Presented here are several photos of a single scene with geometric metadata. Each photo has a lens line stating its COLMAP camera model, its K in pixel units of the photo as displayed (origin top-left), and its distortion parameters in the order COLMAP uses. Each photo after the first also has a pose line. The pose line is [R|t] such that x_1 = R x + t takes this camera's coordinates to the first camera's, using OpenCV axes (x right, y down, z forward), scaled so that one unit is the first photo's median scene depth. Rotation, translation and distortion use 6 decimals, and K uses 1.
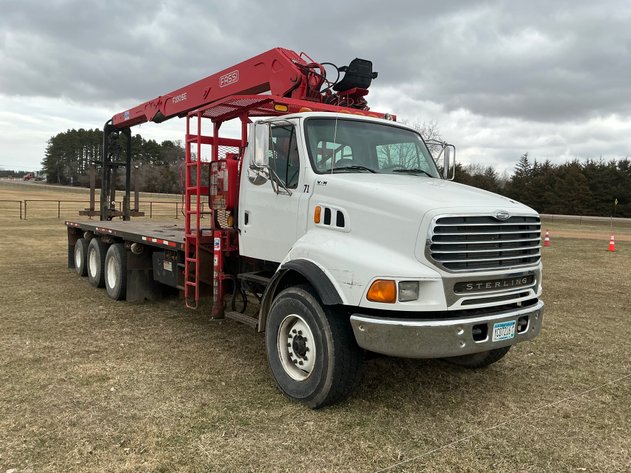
lens RADIAL K [[525.2, 0, 315.5], [0, 525.2, 236.5], [0, 0, 1]] dist [0.070361, -0.127859]
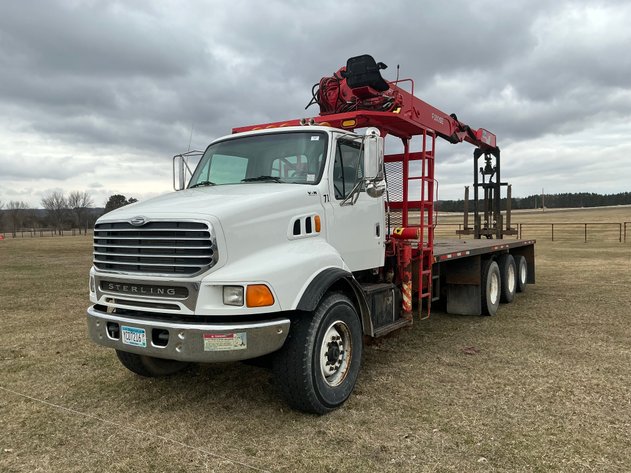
lens RADIAL K [[525.2, 0, 315.5], [0, 525.2, 236.5], [0, 0, 1]] dist [0.070361, -0.127859]
pose [[0.368473, -0.003810, -0.929630, 1.223625], [-0.039864, 0.999007, -0.019895, -0.003002], [0.928783, 0.044389, 0.367956, 0.818260]]
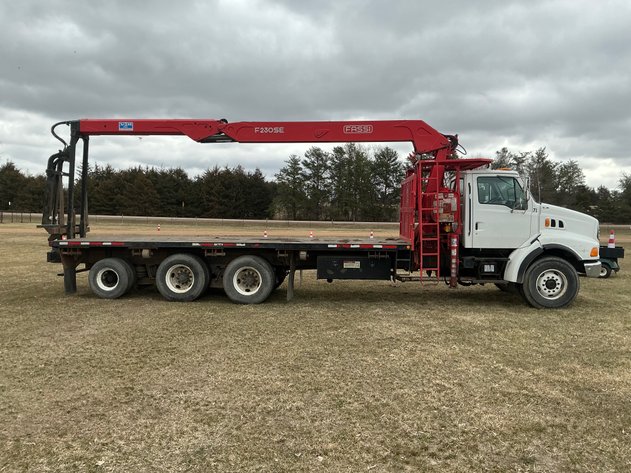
lens RADIAL K [[525.2, 0, 315.5], [0, 525.2, 236.5], [0, 0, 1]] dist [0.070361, -0.127859]
pose [[0.638674, -0.052126, 0.767710, -2.800150], [0.053314, 0.998303, 0.023430, -0.107485], [-0.767628, 0.025966, 0.640369, 0.435029]]
